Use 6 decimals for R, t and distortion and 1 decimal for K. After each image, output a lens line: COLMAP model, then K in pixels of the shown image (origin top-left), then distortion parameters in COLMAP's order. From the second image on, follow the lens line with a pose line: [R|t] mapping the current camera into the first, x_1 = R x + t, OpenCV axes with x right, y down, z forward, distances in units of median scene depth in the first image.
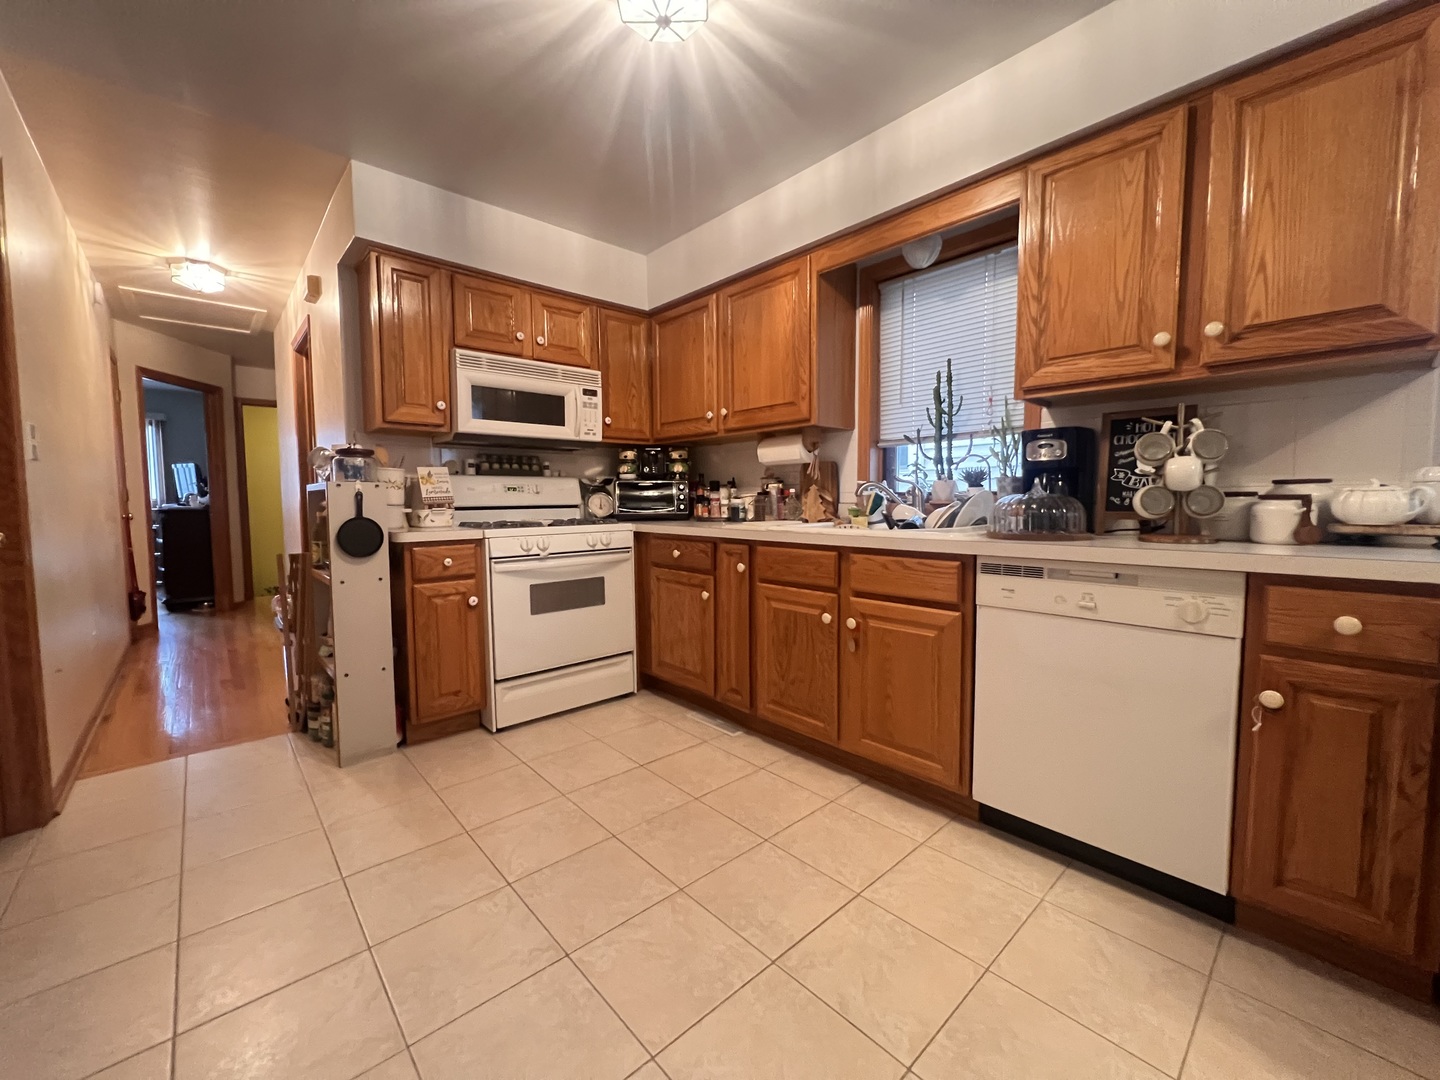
lens RADIAL K [[574.4, 0, 722.2], [0, 574.4, 538.0], [0, 0, 1]] dist [-0.008459, -0.000486]
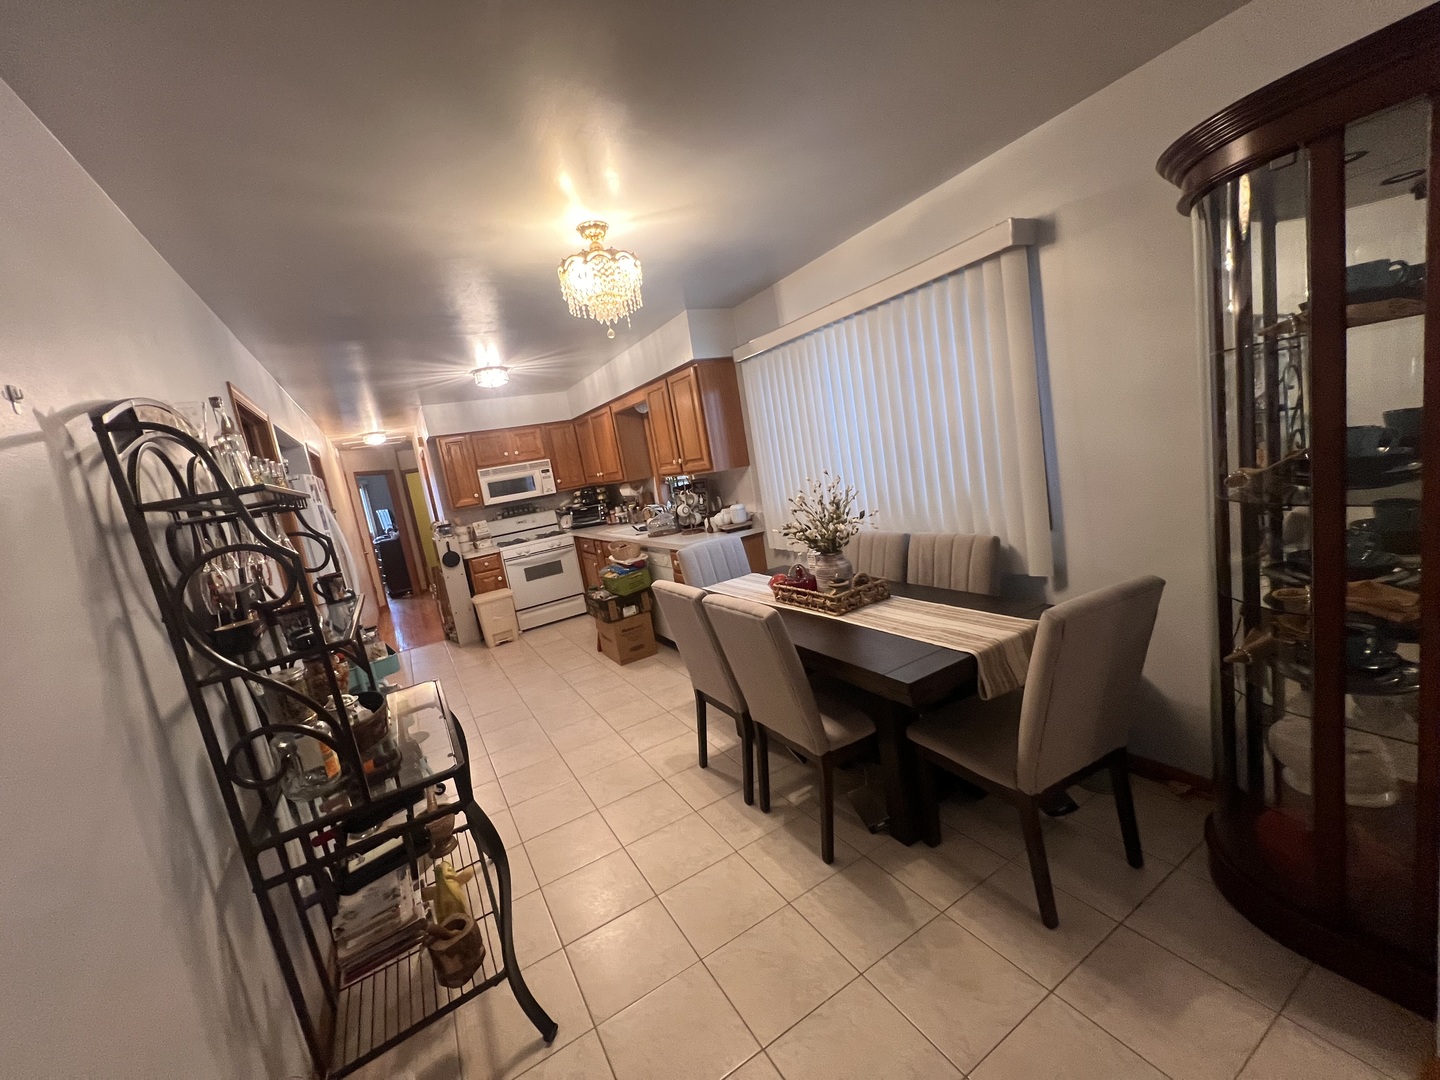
lens RADIAL K [[574.4, 0, 717.3], [0, 574.4, 542.5], [0, 0, 1]] dist [-0.008459, -0.000486]
pose [[0.964029, -0.119165, -0.237589, 0.825119], [0.142033, 0.986500, 0.081517, -0.083589], [0.224667, -0.112331, 0.967939, -0.878044]]
